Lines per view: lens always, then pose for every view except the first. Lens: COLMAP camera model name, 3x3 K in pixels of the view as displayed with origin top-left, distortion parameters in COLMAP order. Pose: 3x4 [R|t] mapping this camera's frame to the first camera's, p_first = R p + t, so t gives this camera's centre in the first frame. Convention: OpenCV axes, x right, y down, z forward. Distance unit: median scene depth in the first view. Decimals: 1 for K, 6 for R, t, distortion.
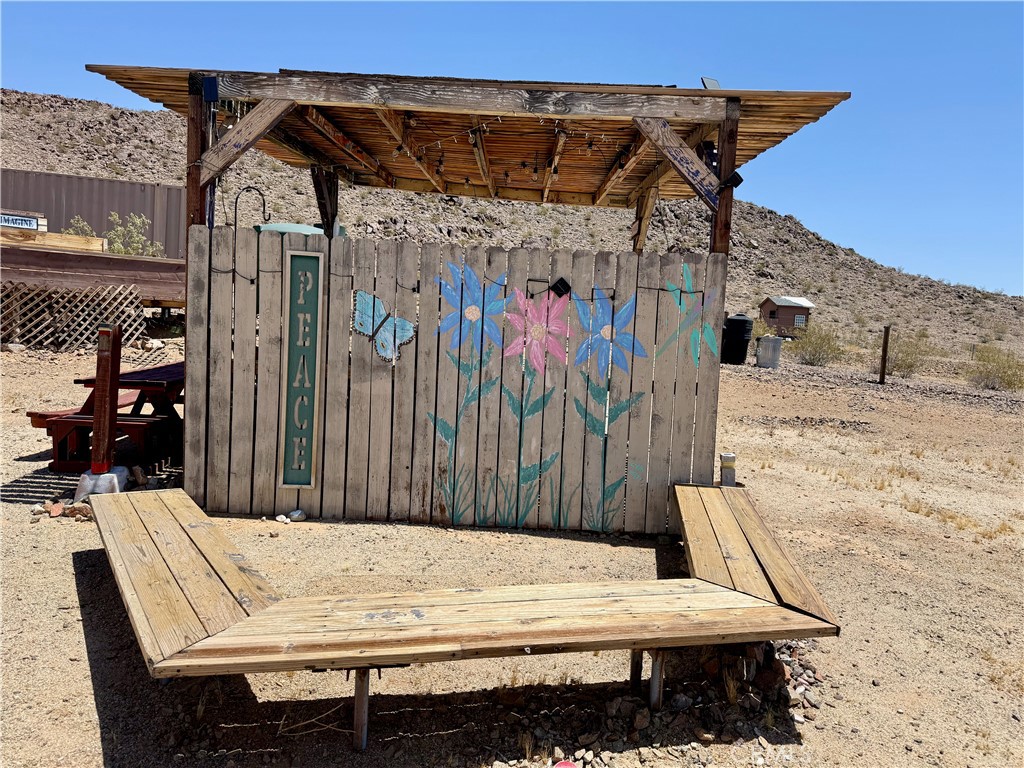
lens RADIAL K [[752.7, 0, 512.0], [0, 752.7, 384.0], [0, 0, 1]] dist [0.006207, -0.012324]
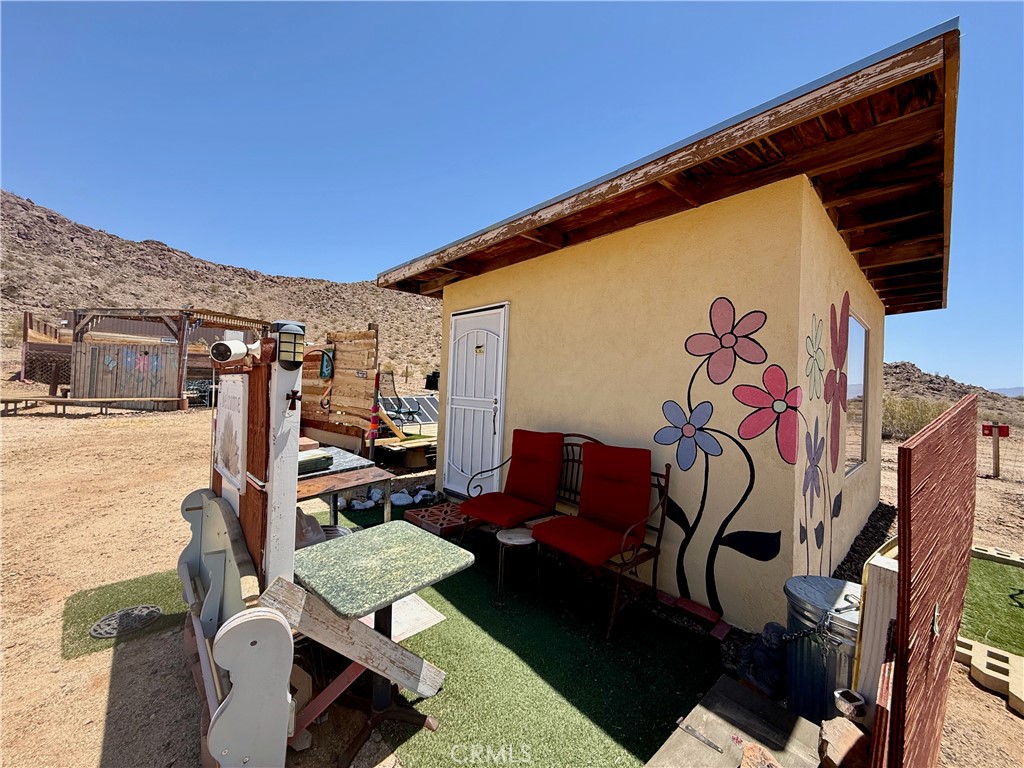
lens RADIAL K [[408.2, 0, 512.0], [0, 408.2, 386.2], [0, 0, 1]] dist [-0.000855, -0.000455]
pose [[0.995714, -0.018207, -0.090680, 2.417436], [0.010900, 0.996700, -0.080438, 0.281024], [0.091846, 0.079104, 0.992626, -1.171753]]
